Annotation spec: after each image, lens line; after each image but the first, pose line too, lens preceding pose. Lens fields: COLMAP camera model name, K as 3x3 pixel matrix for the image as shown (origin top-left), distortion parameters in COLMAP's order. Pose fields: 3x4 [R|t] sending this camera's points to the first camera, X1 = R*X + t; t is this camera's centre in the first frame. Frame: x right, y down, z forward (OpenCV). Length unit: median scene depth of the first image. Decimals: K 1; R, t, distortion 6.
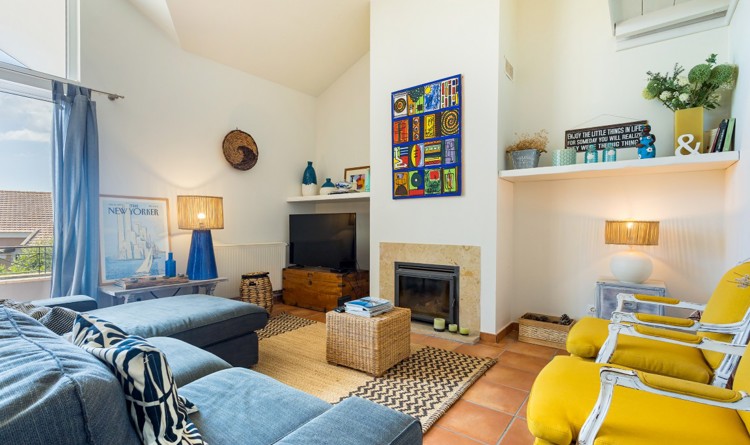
lens RADIAL K [[358.6, 0, 377.6], [0, 358.6, 220.9], [0, 0, 1]] dist [0.011960, 0.000238]
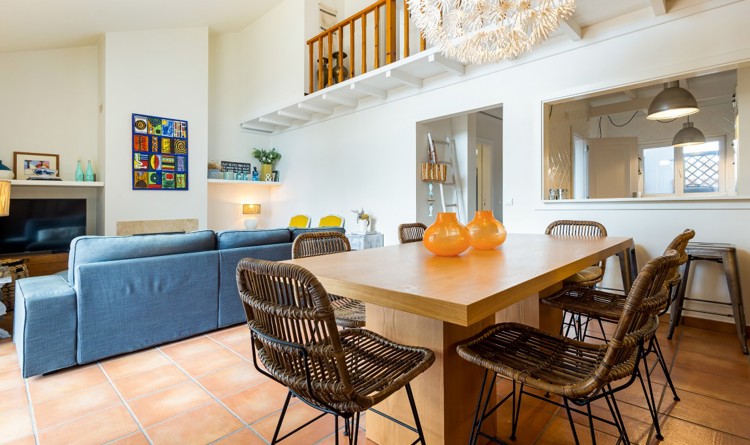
lens RADIAL K [[348.7, 0, 374.5], [0, 348.7, 190.7], [0, 0, 1]] dist [0.011358, 0.000012]
pose [[0.109655, 0.034969, 0.993354, -1.273168], [0.005010, 0.999349, -0.035733, -0.003188], [-0.993957, 0.008895, 0.109409, -0.086593]]
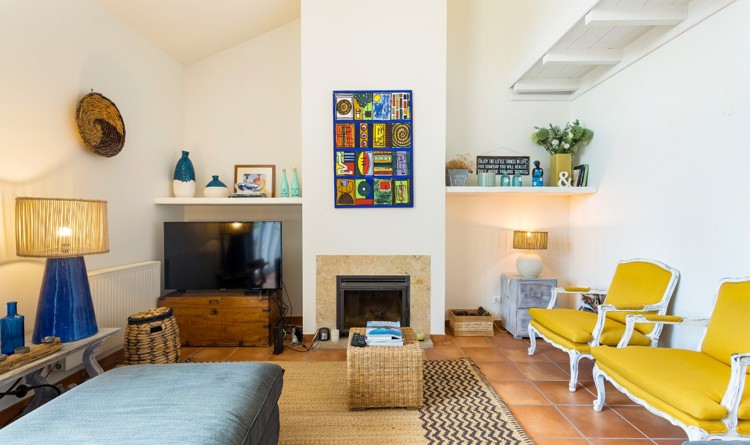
lens RADIAL K [[349.6, 0, 372.2], [0, 349.6, 217.9], [0, 0, 1]] dist [0.010603, -0.000249]
pose [[0.804301, -0.000297, 0.594223, -0.434022], [-0.004761, 0.999965, 0.006944, -0.043613], [-0.594204, -0.008414, 0.804271, 0.236959]]
